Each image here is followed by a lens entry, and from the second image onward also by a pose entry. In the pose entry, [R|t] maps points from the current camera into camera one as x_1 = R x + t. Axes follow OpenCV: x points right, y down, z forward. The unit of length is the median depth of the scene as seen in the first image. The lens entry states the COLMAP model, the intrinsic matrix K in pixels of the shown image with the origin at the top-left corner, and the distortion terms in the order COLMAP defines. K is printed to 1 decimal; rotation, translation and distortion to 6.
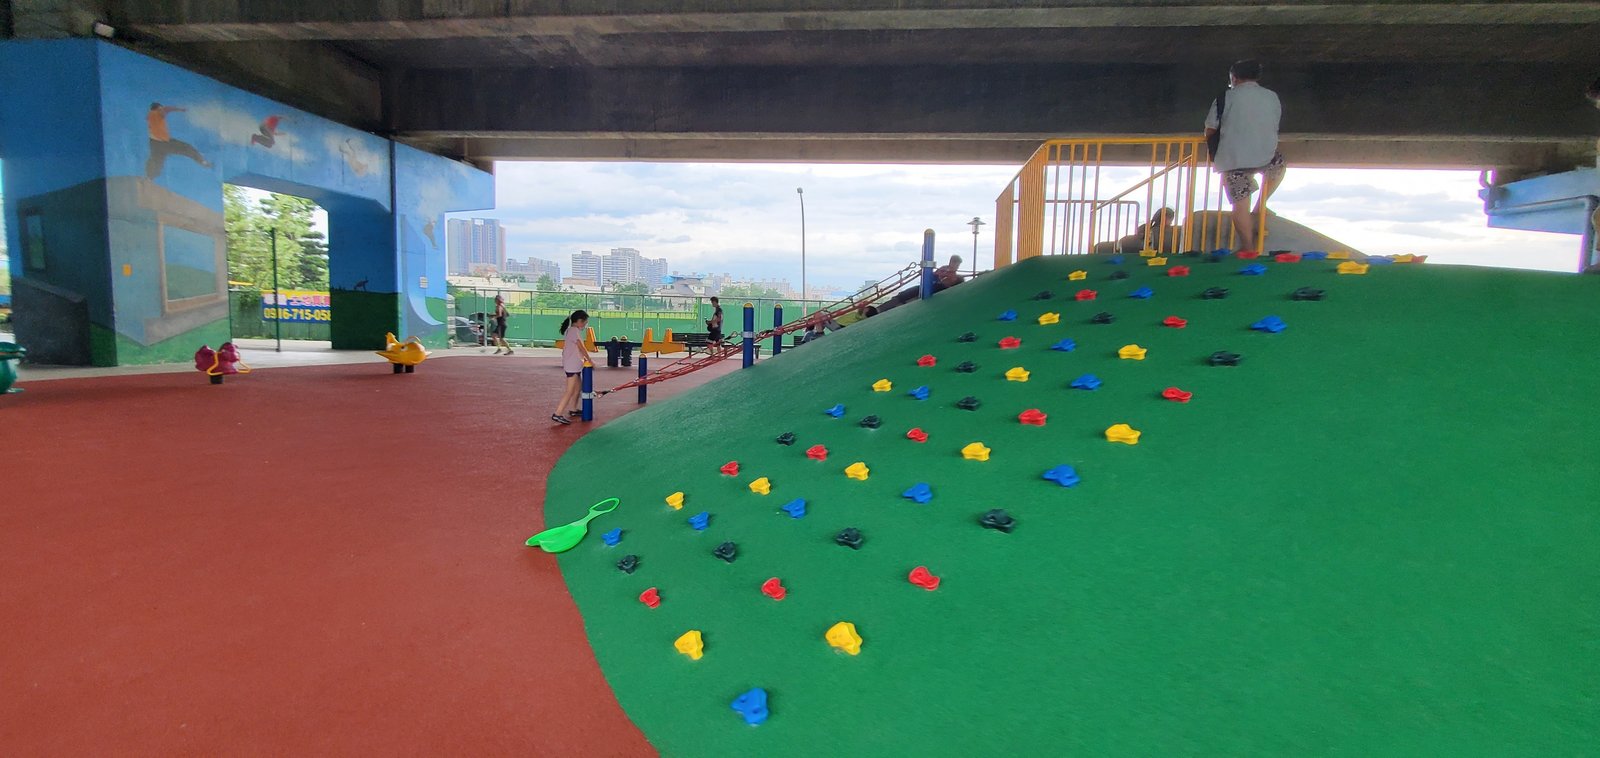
lens RADIAL K [[648.1, 0, 800.0], [0, 648.1, 379.0], [0, 0, 1]] dist [0.017708, -0.000416]
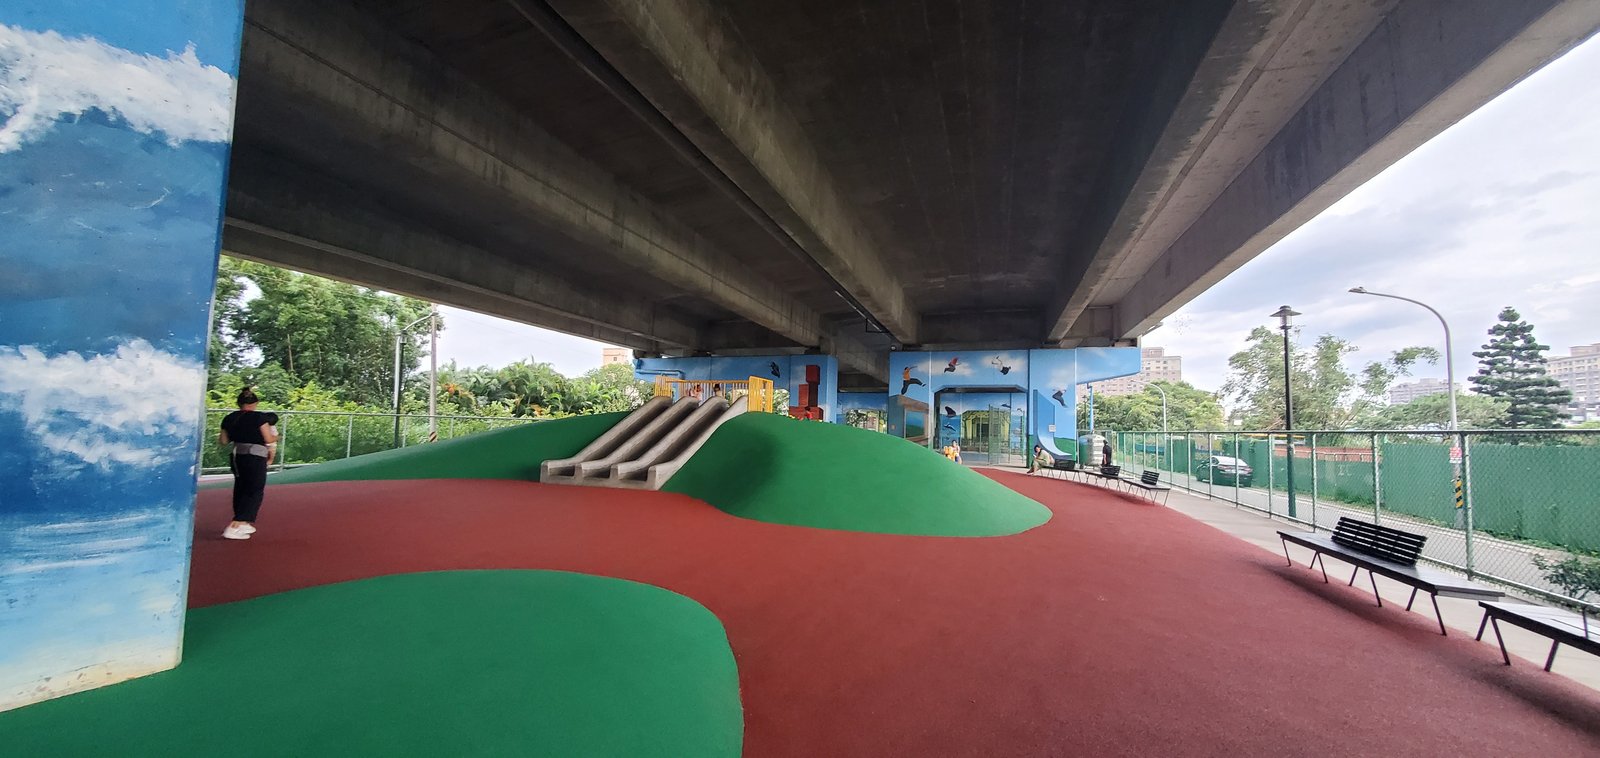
lens RADIAL K [[648.1, 0, 800.0], [0, 648.1, 379.0], [0, 0, 1]] dist [0.017708, -0.000416]
pose [[-0.143741, -0.117053, -0.982668, 1.181542], [-0.131379, 0.986448, -0.098286, -0.037697], [0.980856, 0.114974, -0.157171, 0.700580]]
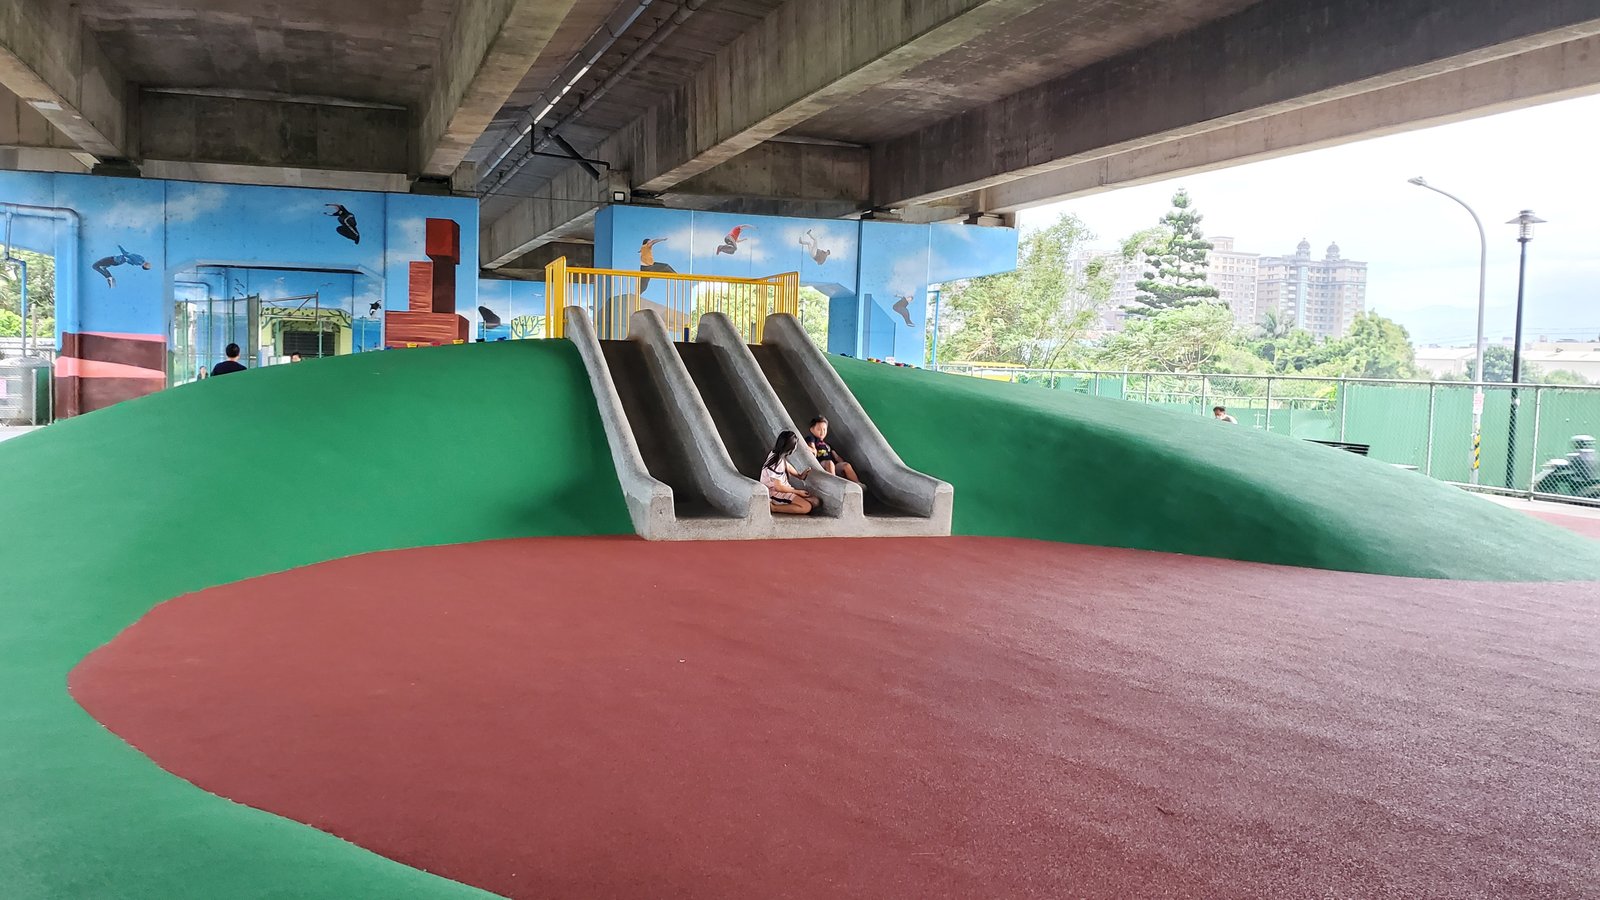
lens RADIAL K [[1270.9, 0, 800.0], [0, 1270.9, 450.0], [0, 0, 1]] dist [0.053189, -0.001953]
pose [[0.483885, 0.035524, -0.874410, 1.010483], [-0.097718, 0.995121, -0.013648, 0.006963], [0.869659, 0.092050, 0.484995, 0.044882]]
